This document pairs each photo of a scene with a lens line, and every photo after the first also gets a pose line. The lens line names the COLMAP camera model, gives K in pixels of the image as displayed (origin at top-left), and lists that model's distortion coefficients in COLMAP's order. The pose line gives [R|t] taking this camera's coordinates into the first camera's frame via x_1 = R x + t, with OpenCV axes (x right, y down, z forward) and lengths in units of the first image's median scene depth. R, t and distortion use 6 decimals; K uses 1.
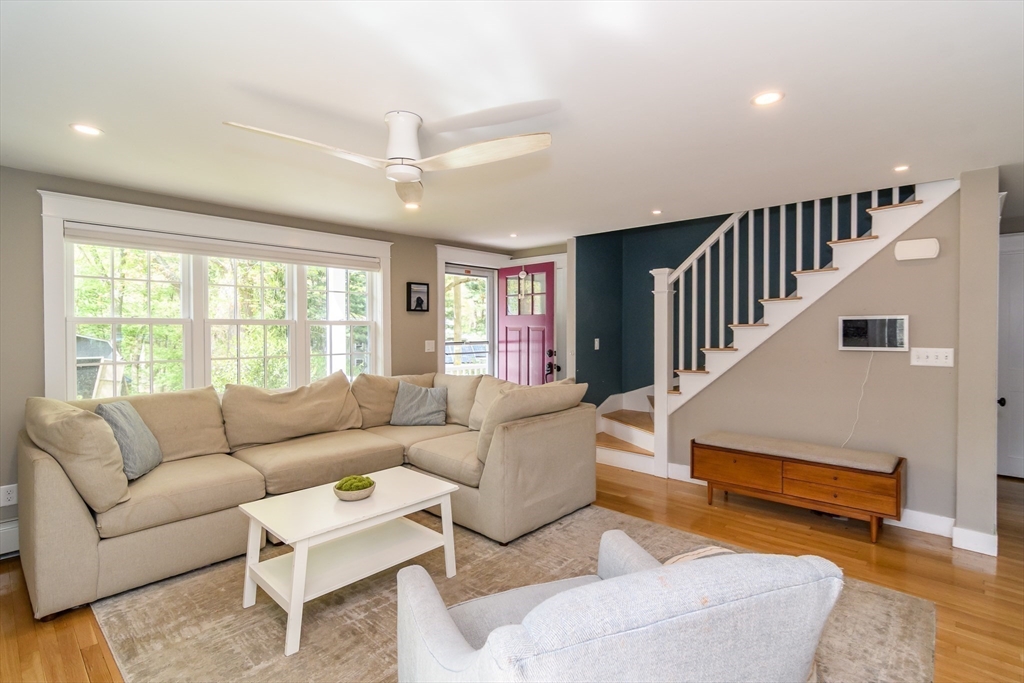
lens RADIAL K [[506.0, 0, 508.8], [0, 506.0, 335.4], [0, 0, 1]] dist [0.000688, 0.000285]
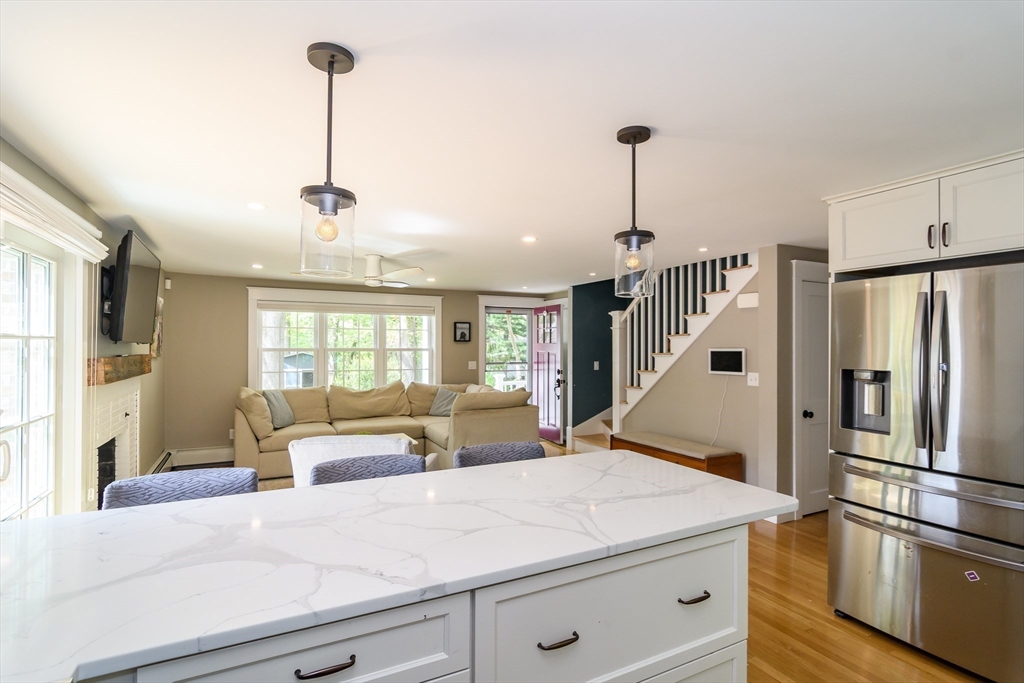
lens RADIAL K [[500.4, 0, 515.6], [0, 500.4, 345.6], [0, 0, 1]] dist [-0.002107, -0.000327]
pose [[0.945549, 0.003262, -0.325465, 0.532015], [-0.008114, 0.999875, -0.013551, -0.020656], [0.325380, 0.015454, 0.945457, -0.390920]]
